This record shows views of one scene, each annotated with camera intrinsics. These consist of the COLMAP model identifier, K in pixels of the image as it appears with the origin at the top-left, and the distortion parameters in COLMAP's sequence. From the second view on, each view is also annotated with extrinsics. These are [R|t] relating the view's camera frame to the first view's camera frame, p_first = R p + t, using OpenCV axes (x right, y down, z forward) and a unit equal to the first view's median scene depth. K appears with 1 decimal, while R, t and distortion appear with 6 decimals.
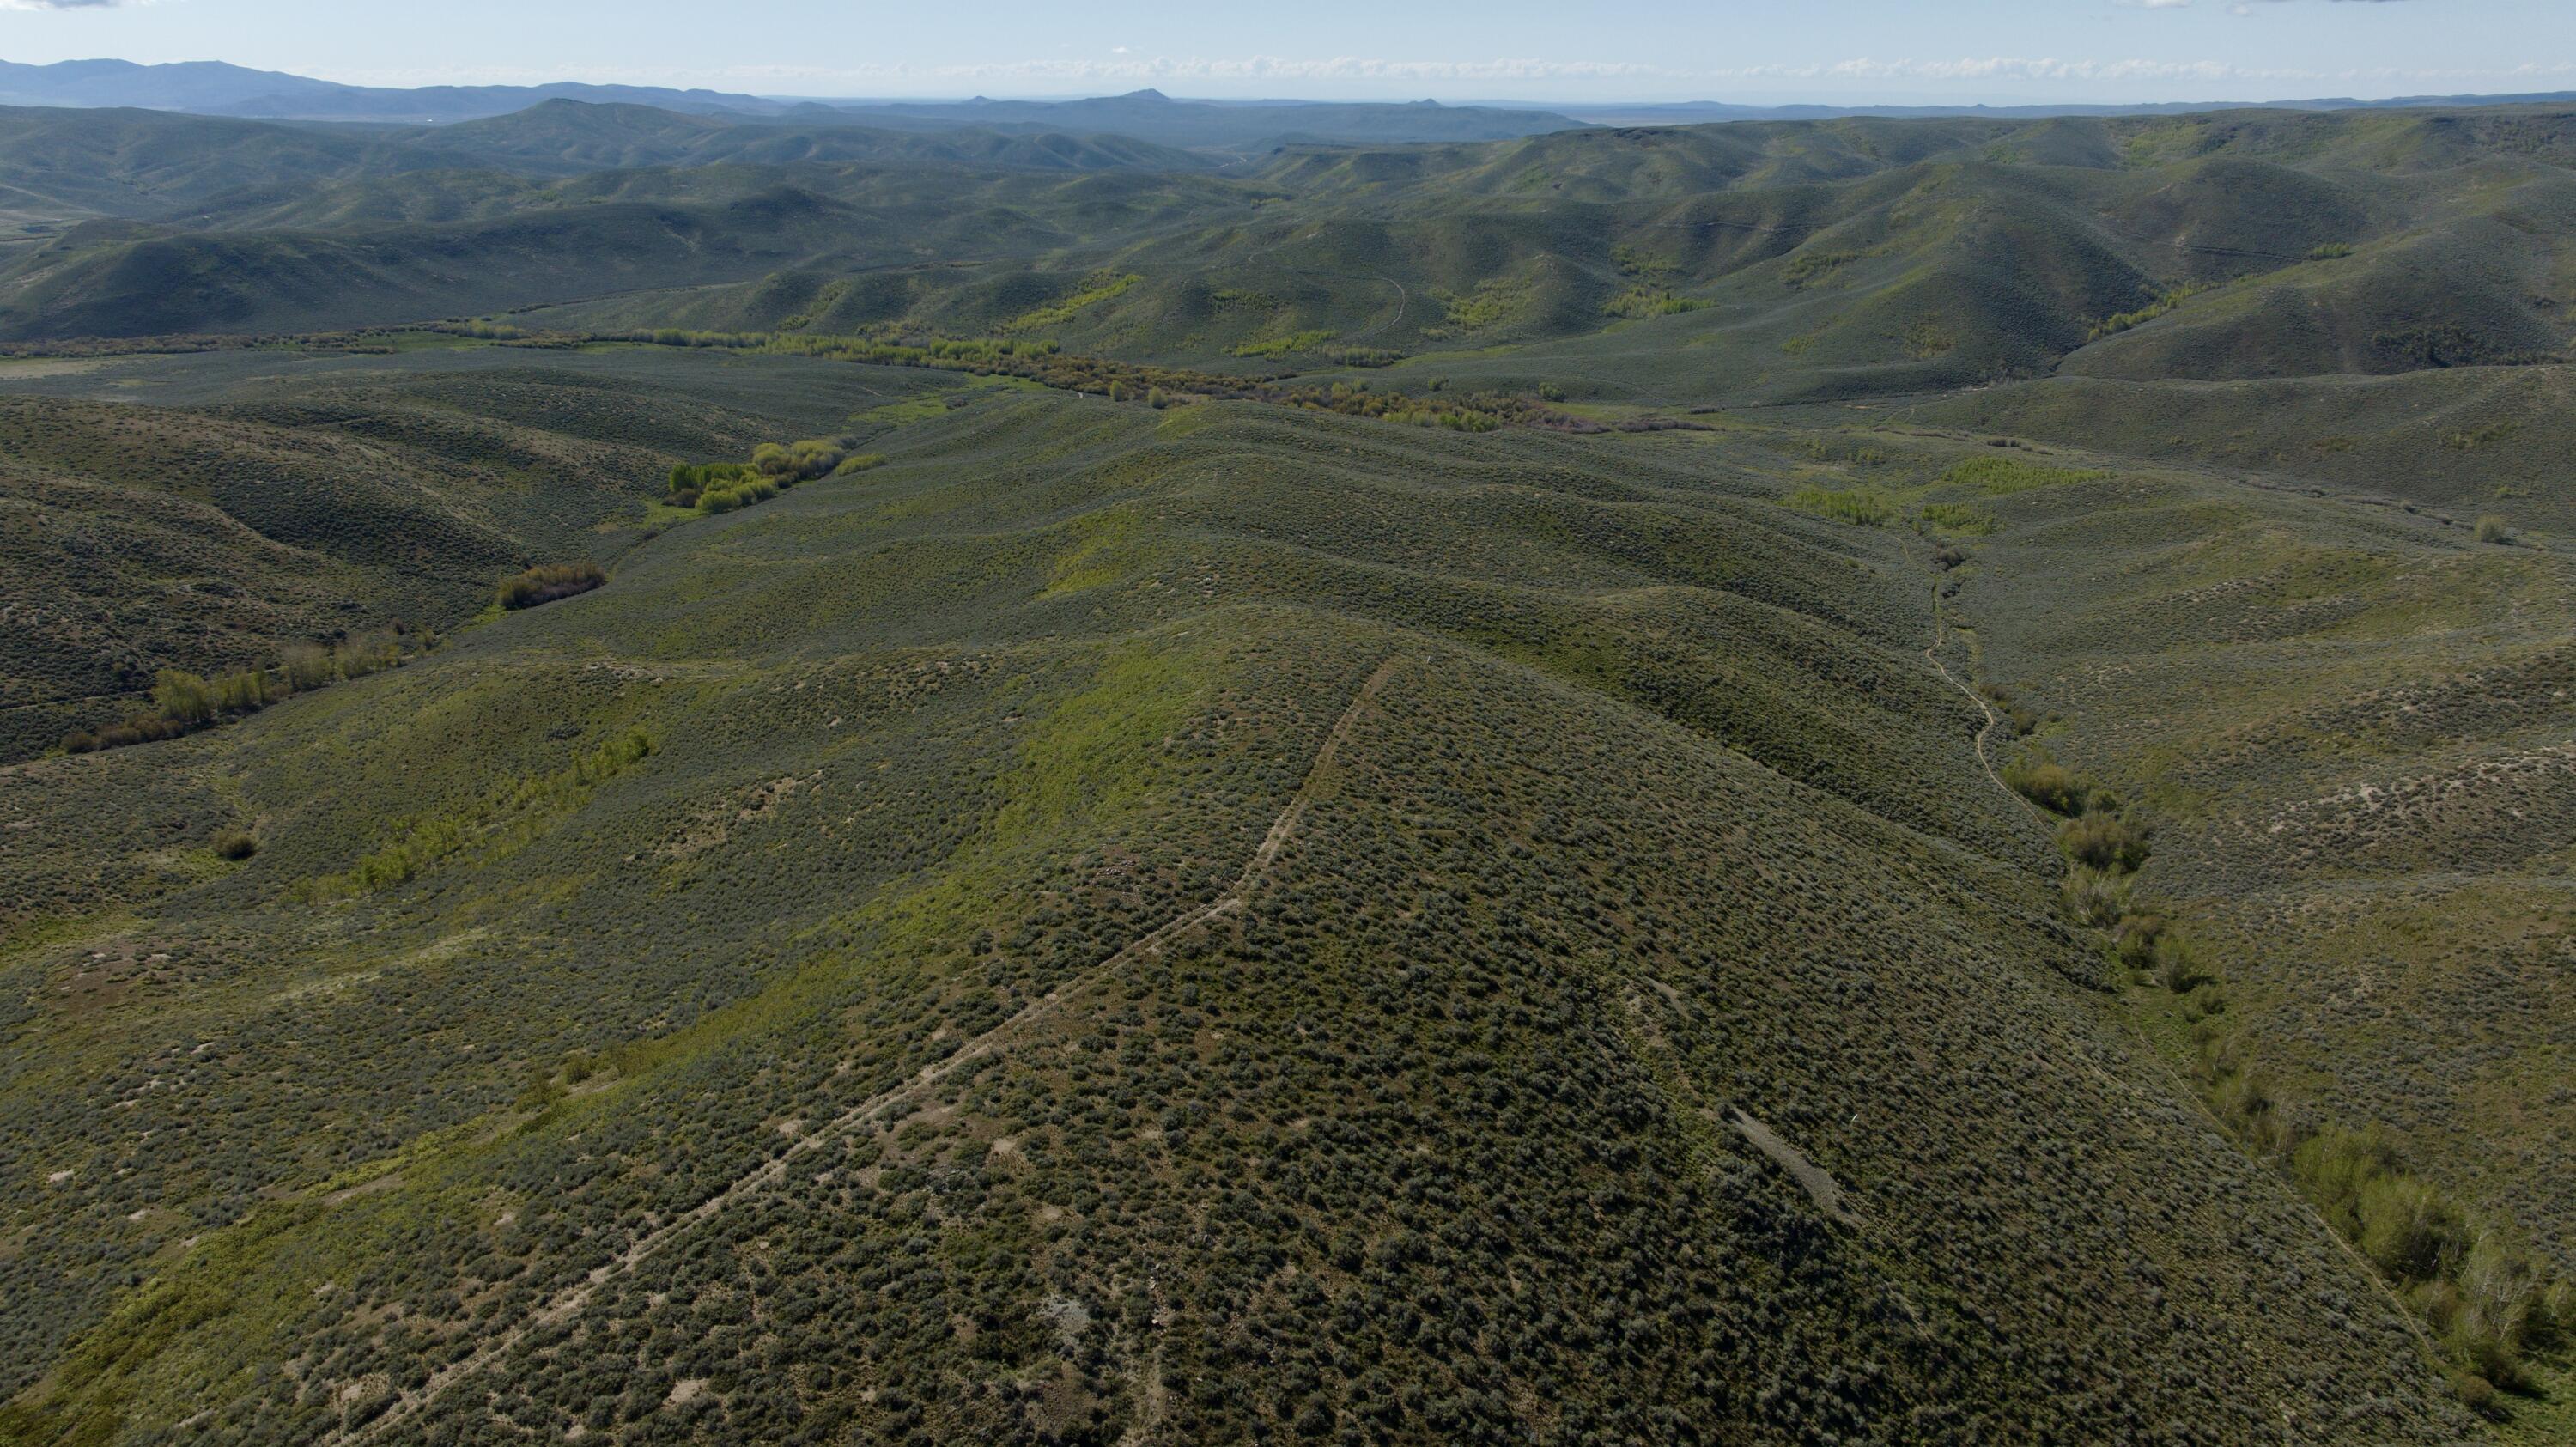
lens RADIAL K [[1812.9, 0, 1288.0], [0, 1812.9, 723.5], [0, 0, 1]] dist [-0.015721, 0.000777]
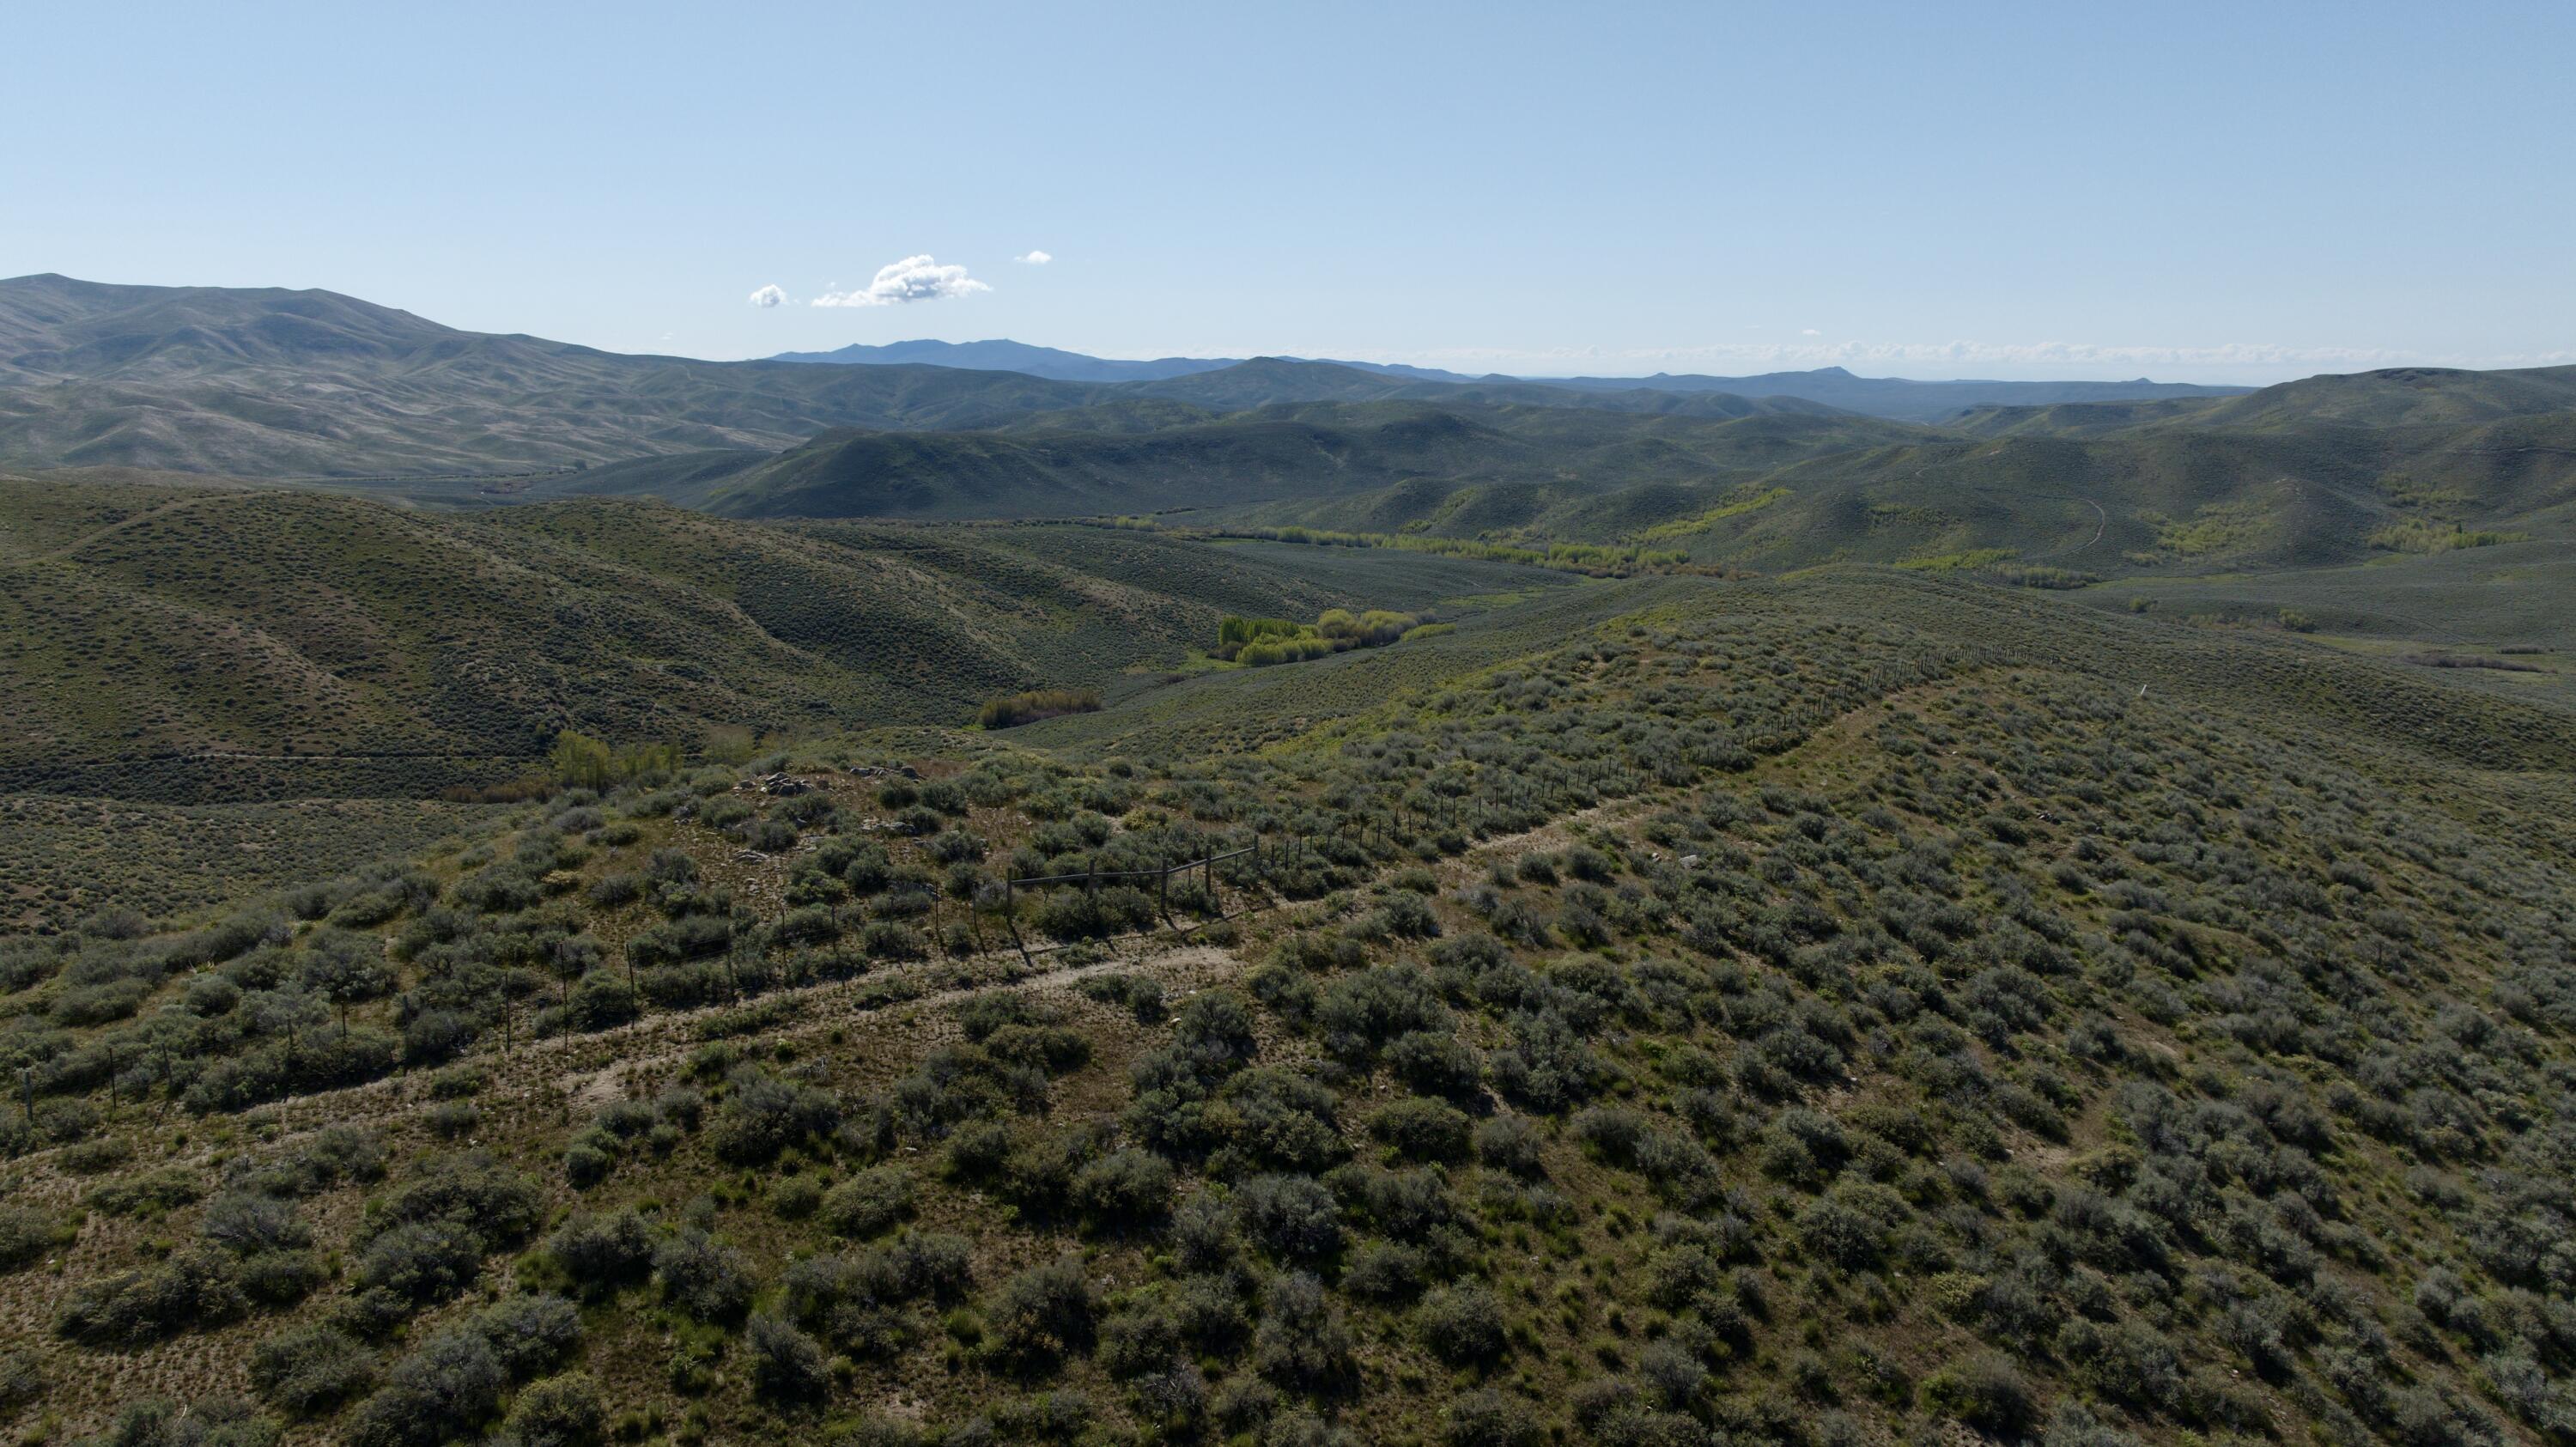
lens RADIAL K [[1812.9, 0, 1288.0], [0, 1812.9, 723.5], [0, 0, 1]] dist [-0.015721, 0.000777]
pose [[0.935341, 0.070742, -0.346602, 0.010604], [-0.120603, 0.984869, -0.124448, 0.019050], [0.332554, 0.158202, 0.929720, 0.156737]]
